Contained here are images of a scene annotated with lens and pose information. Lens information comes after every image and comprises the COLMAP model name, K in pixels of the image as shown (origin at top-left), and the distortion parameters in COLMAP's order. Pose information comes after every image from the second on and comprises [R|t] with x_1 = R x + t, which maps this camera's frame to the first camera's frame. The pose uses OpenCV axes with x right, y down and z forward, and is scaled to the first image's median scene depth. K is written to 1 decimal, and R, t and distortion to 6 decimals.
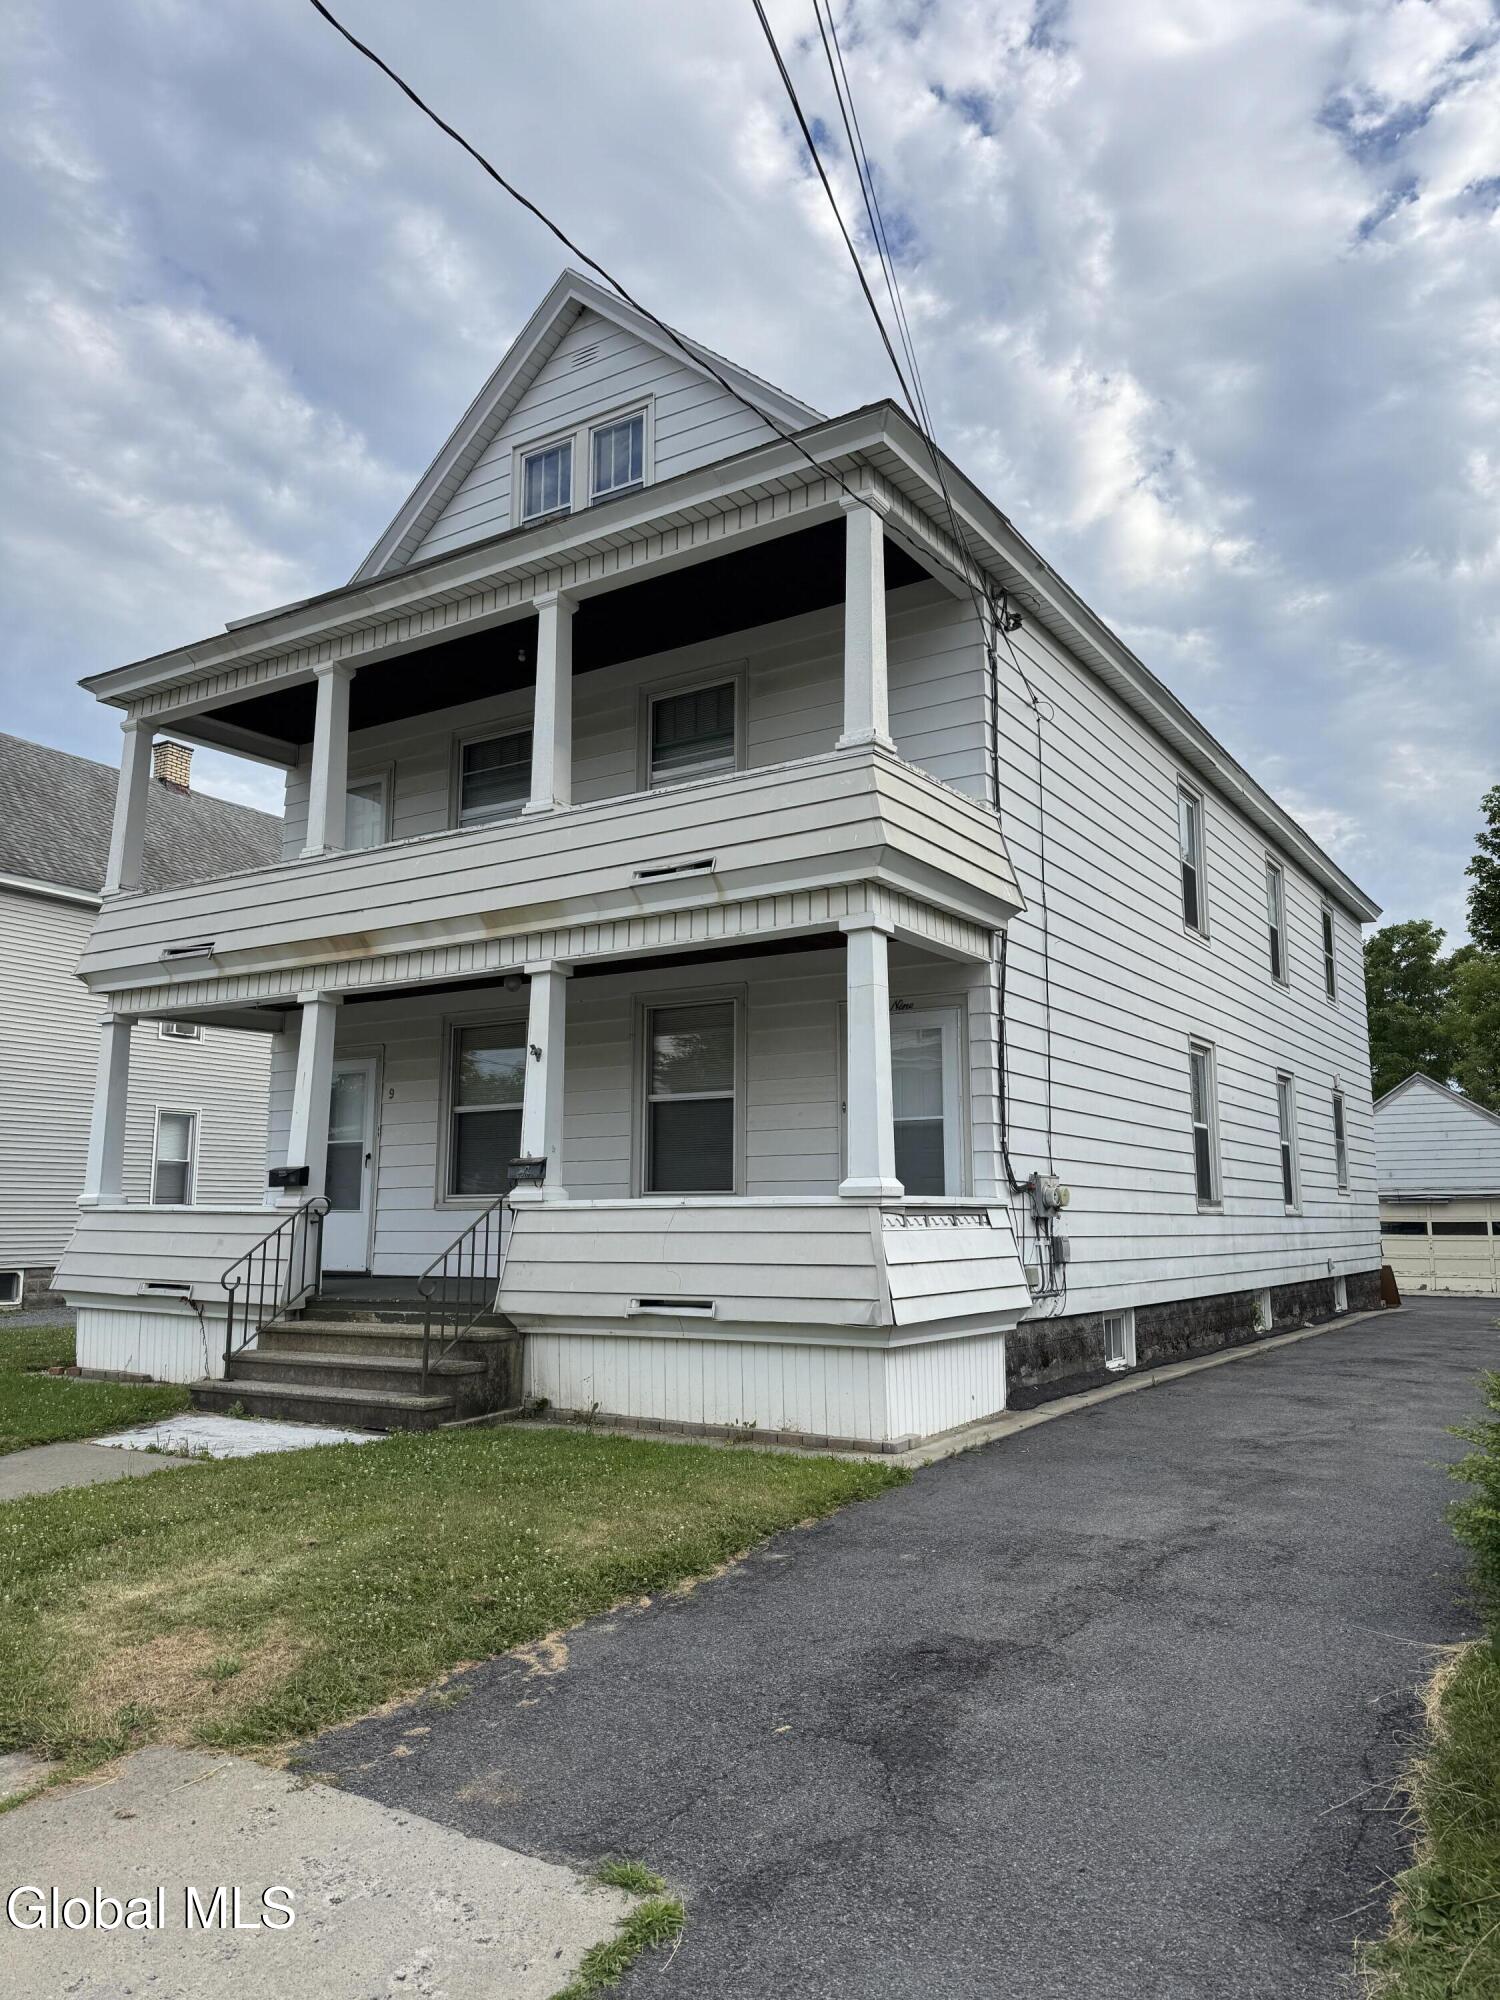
lens RADIAL K [[1402.6, 0, 748.2], [0, 1402.6, 1002.8], [0, 0, 1]] dist [0.089865, -0.007244]
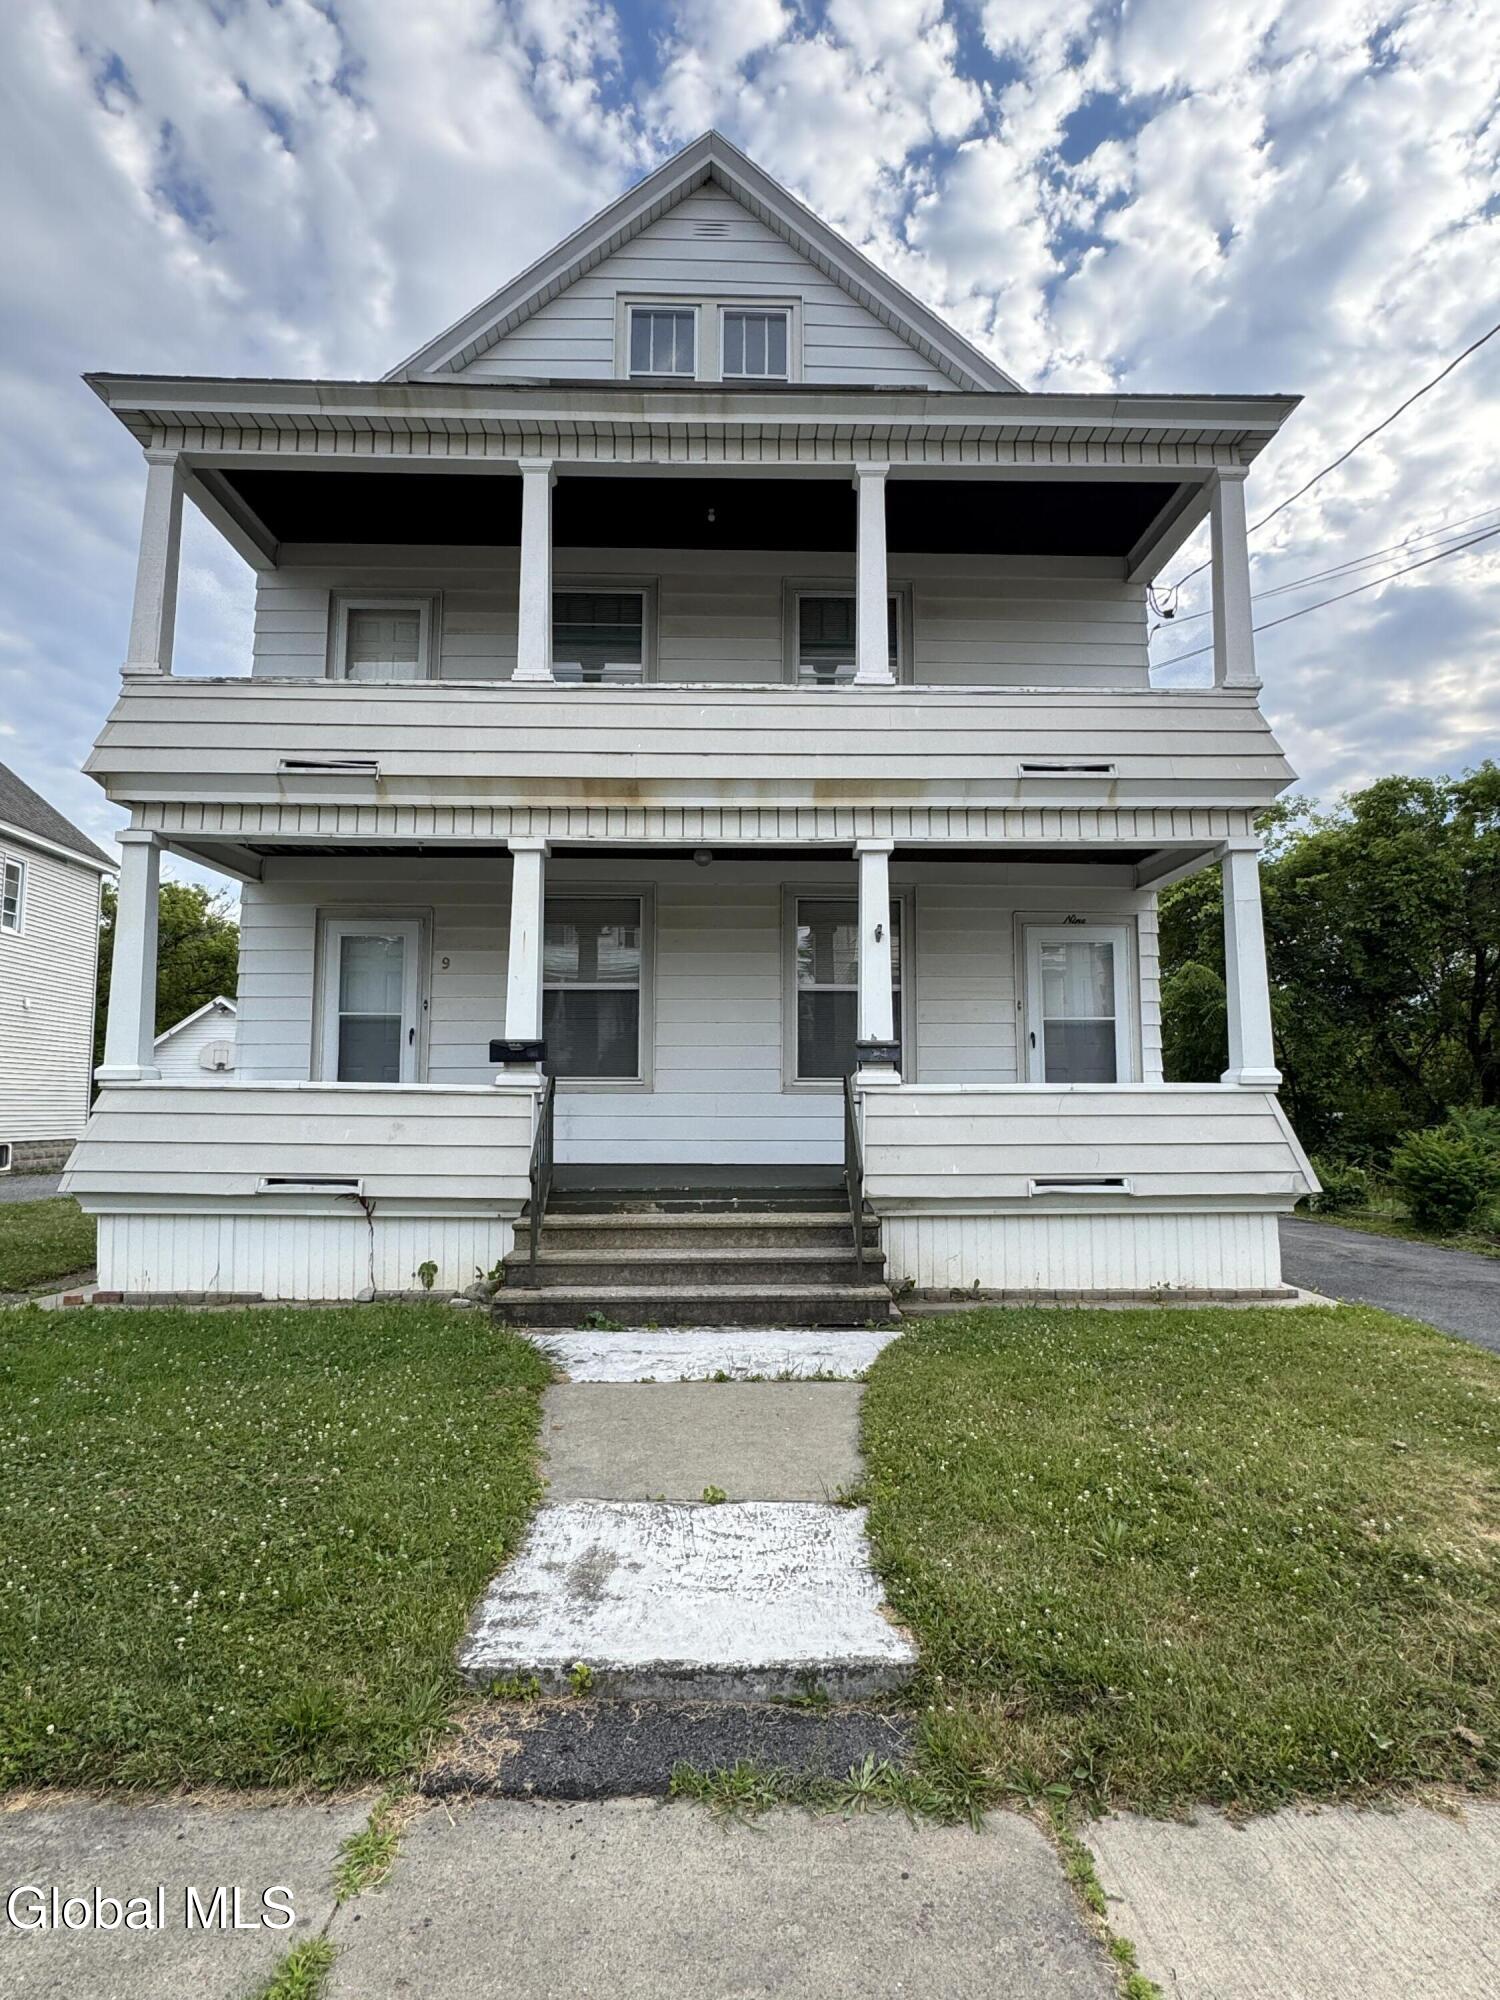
lens RADIAL K [[1104.9, 0, 752.3], [0, 1104.9, 996.8], [0, 0, 1]] dist [0.016835, 0.002220]
pose [[0.823650, 0.055420, 0.564384, -0.613551], [-0.085602, 0.995960, 0.027126, 0.062496], [-0.560600, -0.070654, 0.825067, 0.388545]]
